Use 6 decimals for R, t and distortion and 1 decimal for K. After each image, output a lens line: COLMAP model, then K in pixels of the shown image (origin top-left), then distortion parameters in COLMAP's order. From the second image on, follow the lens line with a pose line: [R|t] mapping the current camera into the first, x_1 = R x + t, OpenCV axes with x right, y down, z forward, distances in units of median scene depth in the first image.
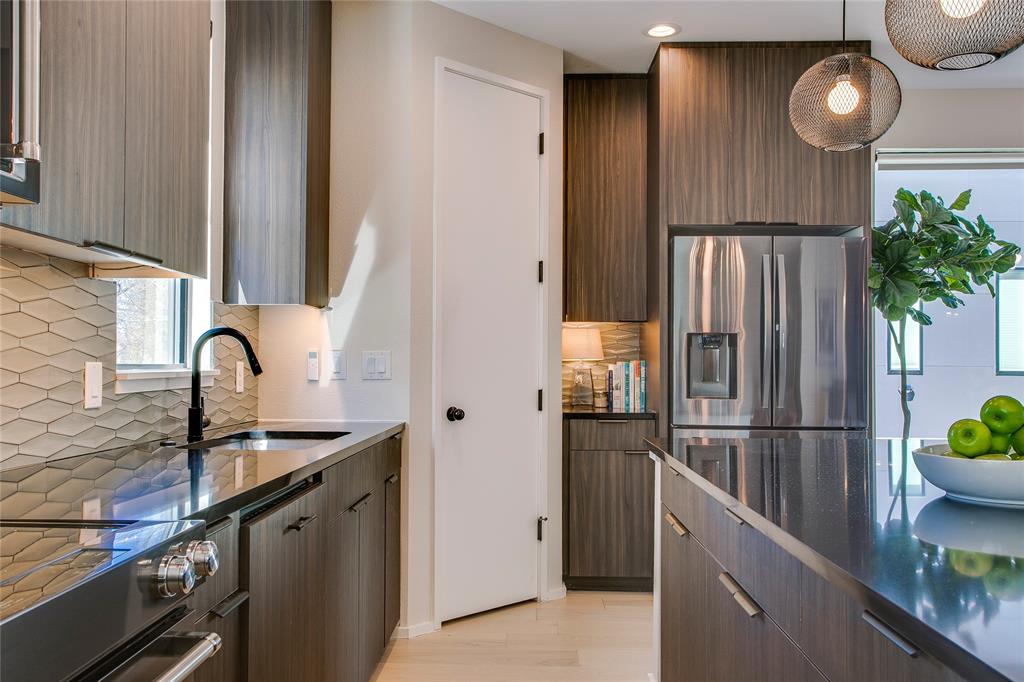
lens RADIAL K [[854.2, 0, 511.5], [0, 854.2, 351.6], [0, 0, 1]] dist [0.002569, 0.000990]
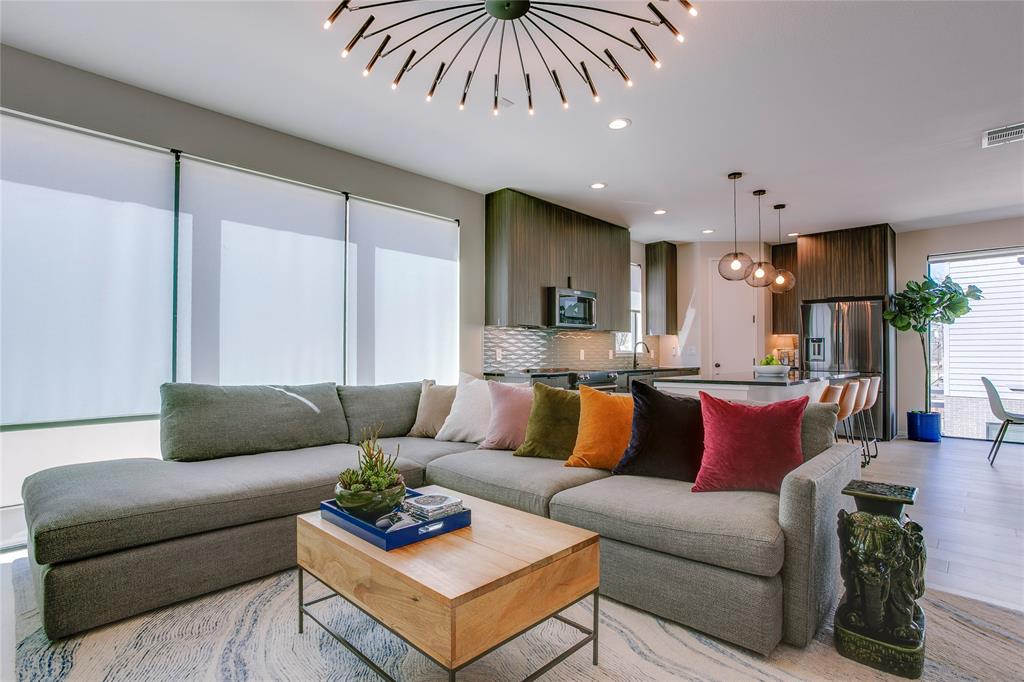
lens RADIAL K [[503.6, 0, 523.3], [0, 503.6, 344.2], [0, 0, 1]] dist [-0.001443, 0.000625]
pose [[0.747880, -0.021260, -0.663493, 0.620313], [0.015161, 0.999773, -0.014945, 0.008114], [0.663660, 0.001118, 0.748033, -0.884399]]
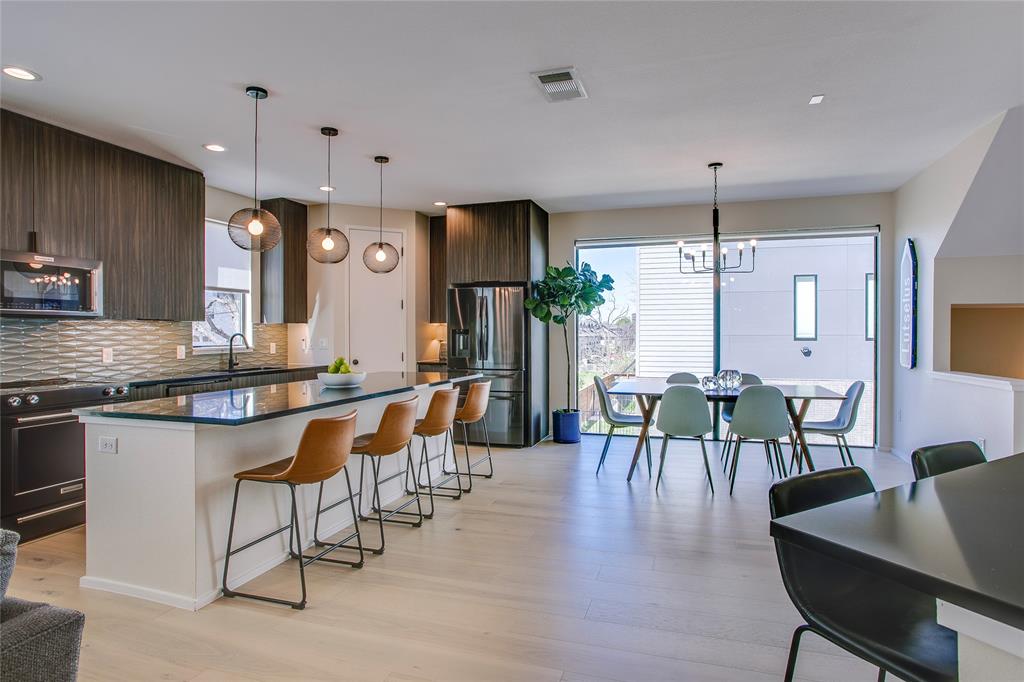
lens RADIAL K [[532.7, 0, 508.2], [0, 532.7, 333.1], [0, 0, 1]] dist [-0.001458, 0.000426]
pose [[0.950503, -0.009328, -0.310575, 0.826252], [0.013313, 0.999854, 0.010713, -0.025509], [0.310430, -0.014317, 0.950488, -0.369122]]
